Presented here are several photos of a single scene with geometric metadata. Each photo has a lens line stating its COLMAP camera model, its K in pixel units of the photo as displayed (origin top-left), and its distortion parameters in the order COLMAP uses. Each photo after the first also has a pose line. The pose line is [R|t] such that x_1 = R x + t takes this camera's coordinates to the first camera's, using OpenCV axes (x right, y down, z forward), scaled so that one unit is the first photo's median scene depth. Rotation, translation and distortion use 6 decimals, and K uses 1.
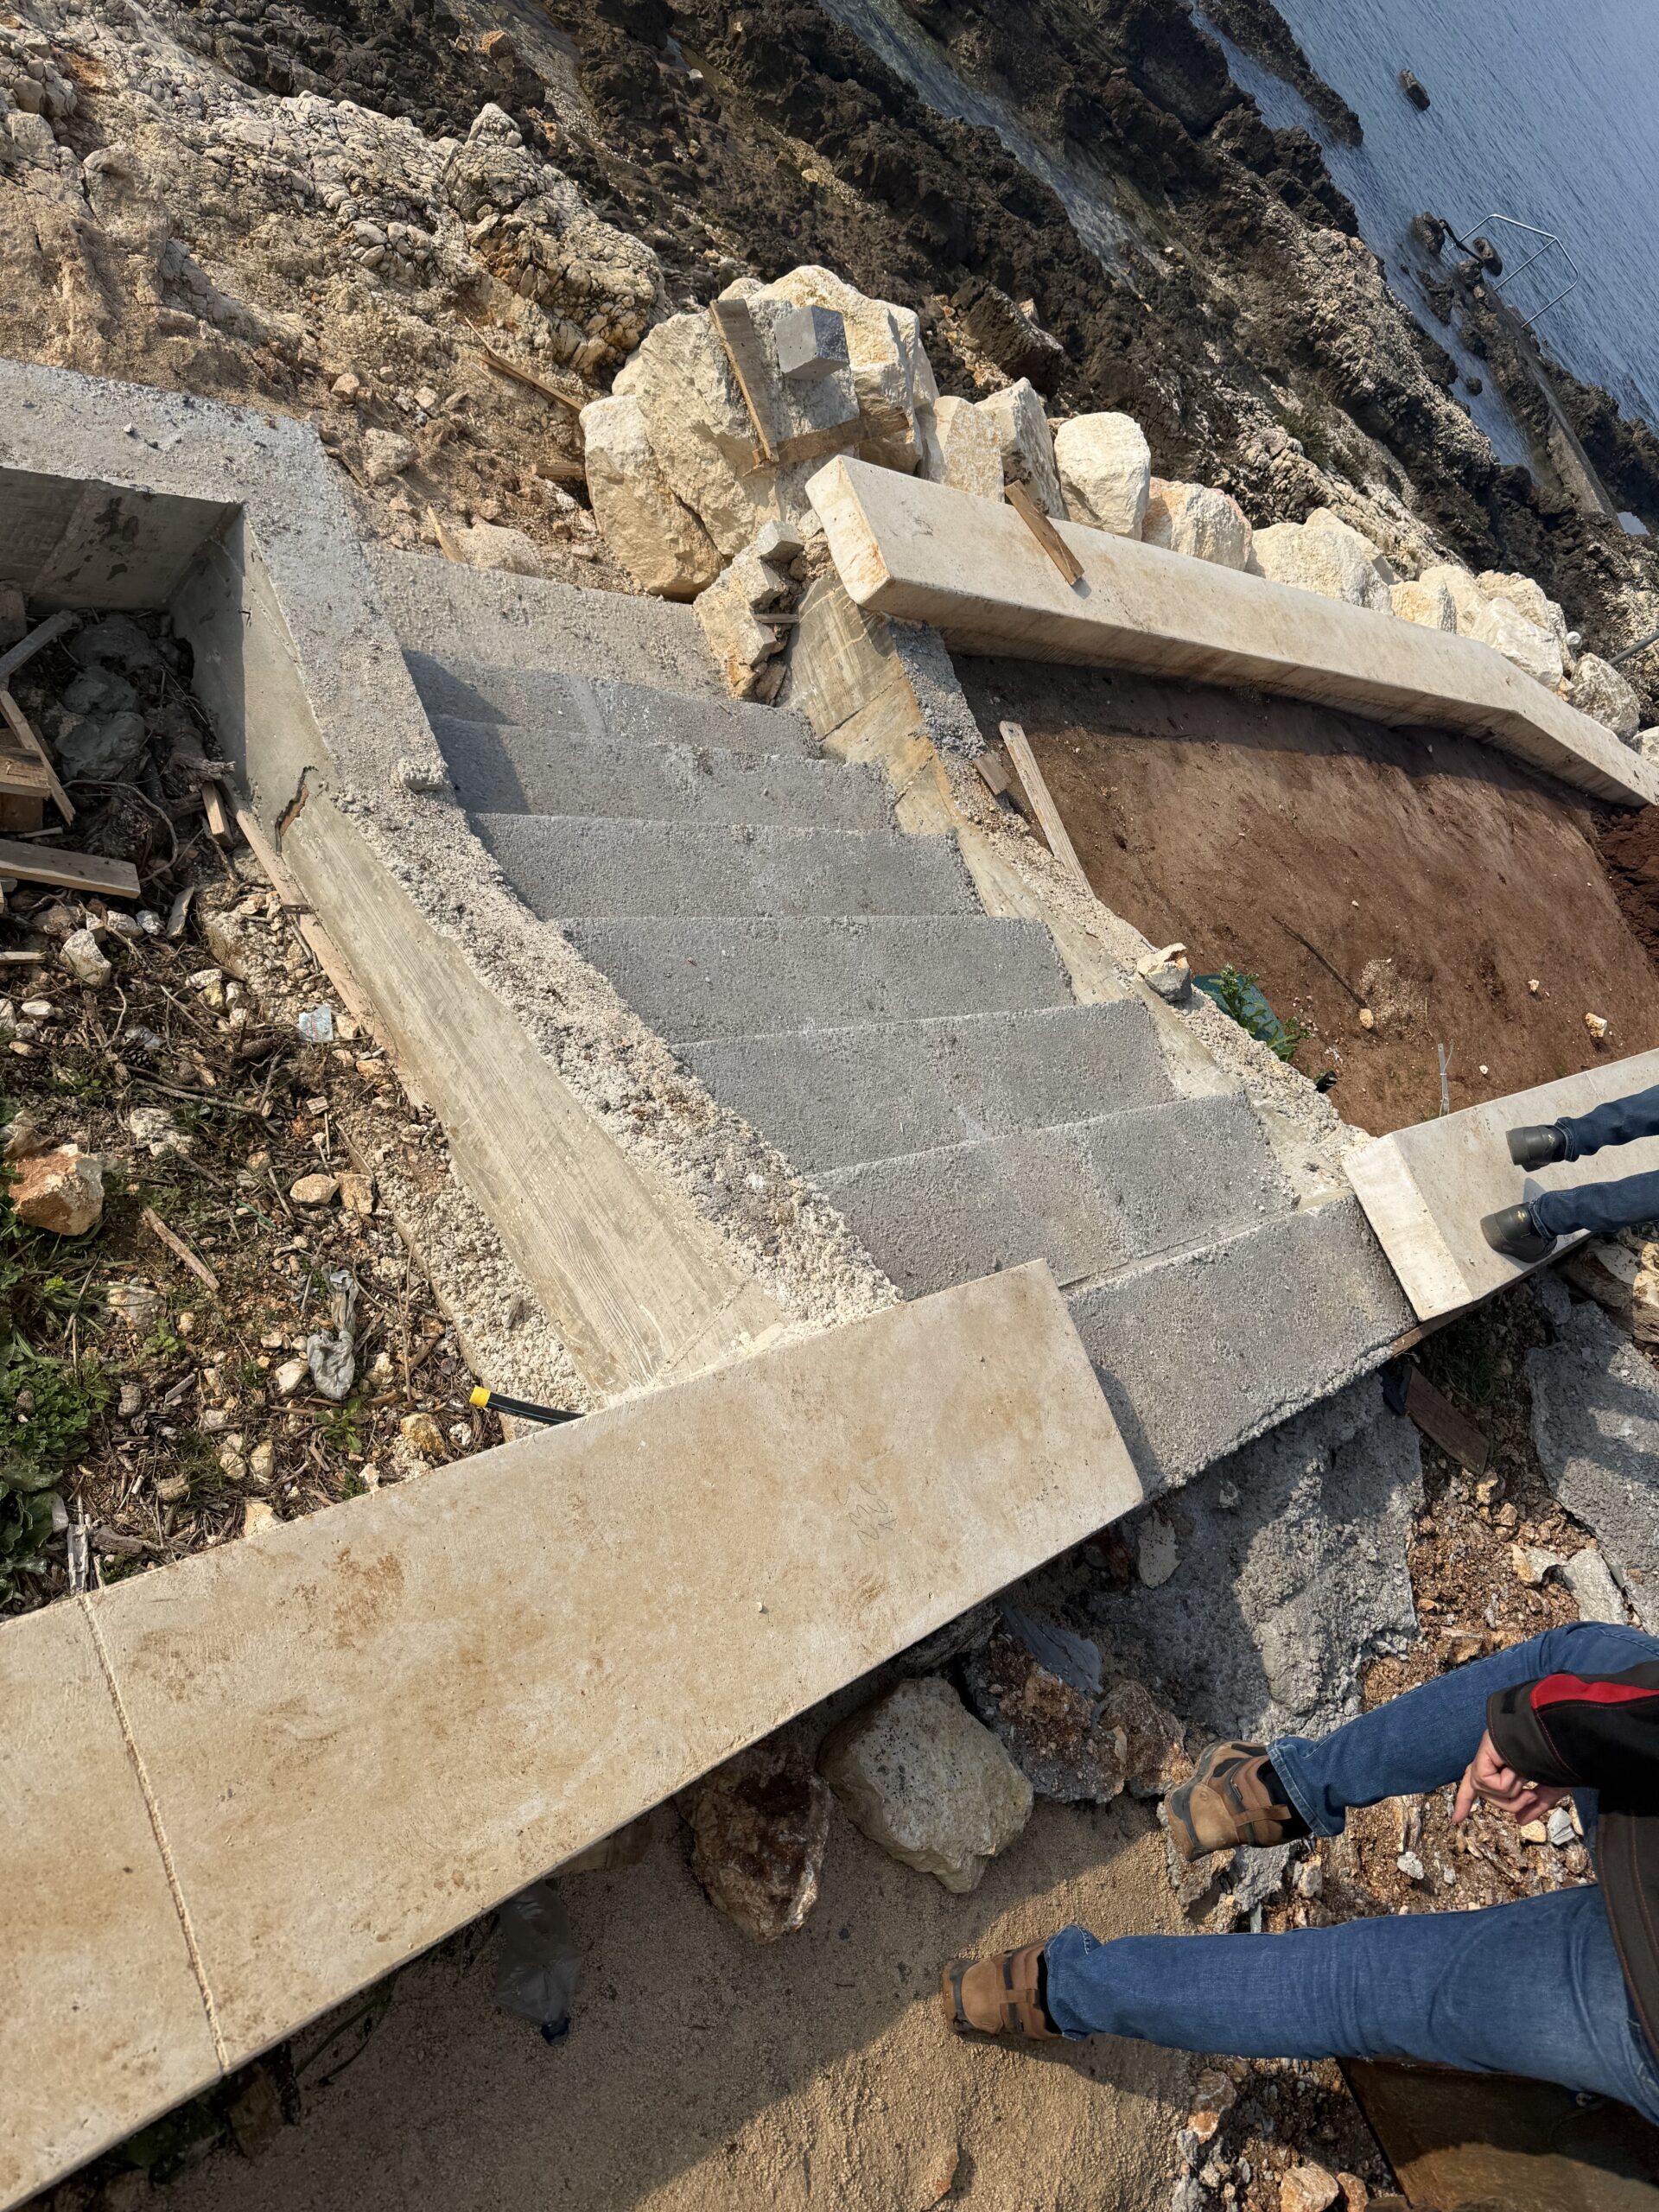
lens RADIAL K [[1574.3, 0, 828.6], [0, 1574.3, 1116.7], [0, 0, 1]] dist [0.014049, -0.036885]
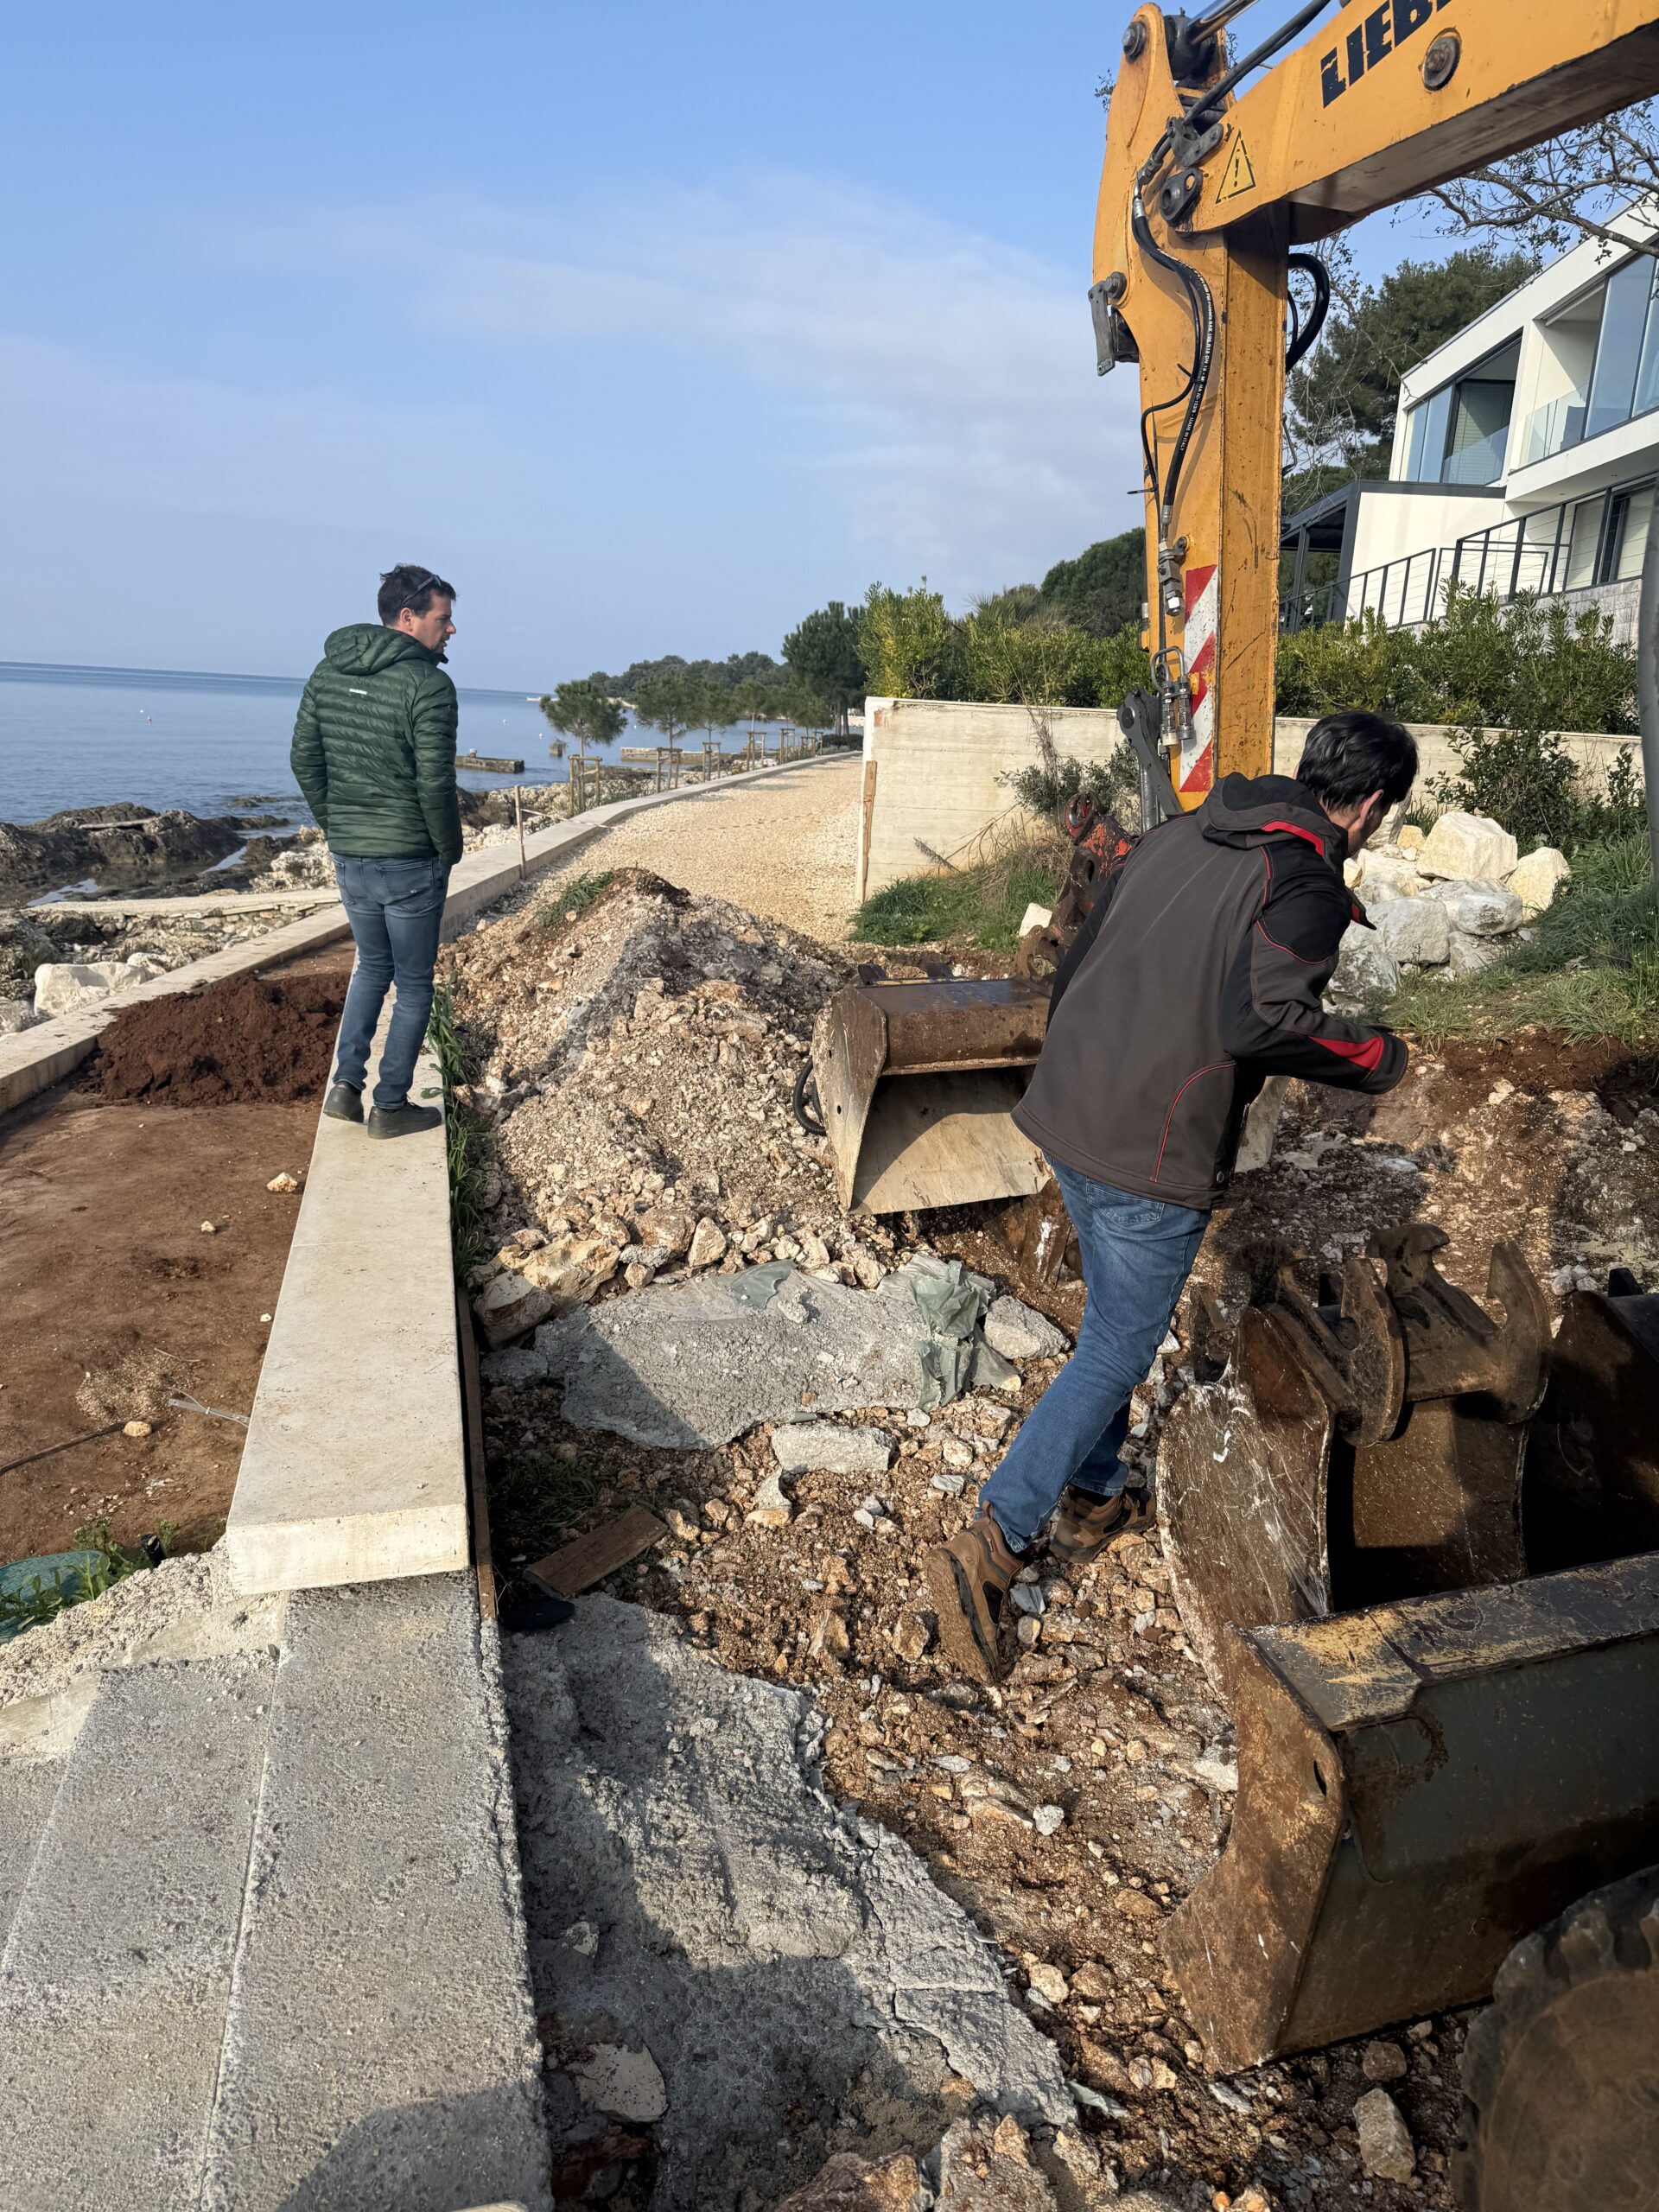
lens RADIAL K [[1574.3, 0, 826.1], [0, 1574.3, 1108.3], [0, 0, 1]] dist [0.014049, -0.036885]
pose [[0.232412, -0.806517, 0.543613, 0.158414], [0.890432, 0.401298, 0.214686, 0.022000], [-0.391299, 0.434155, 0.811415, 0.151852]]
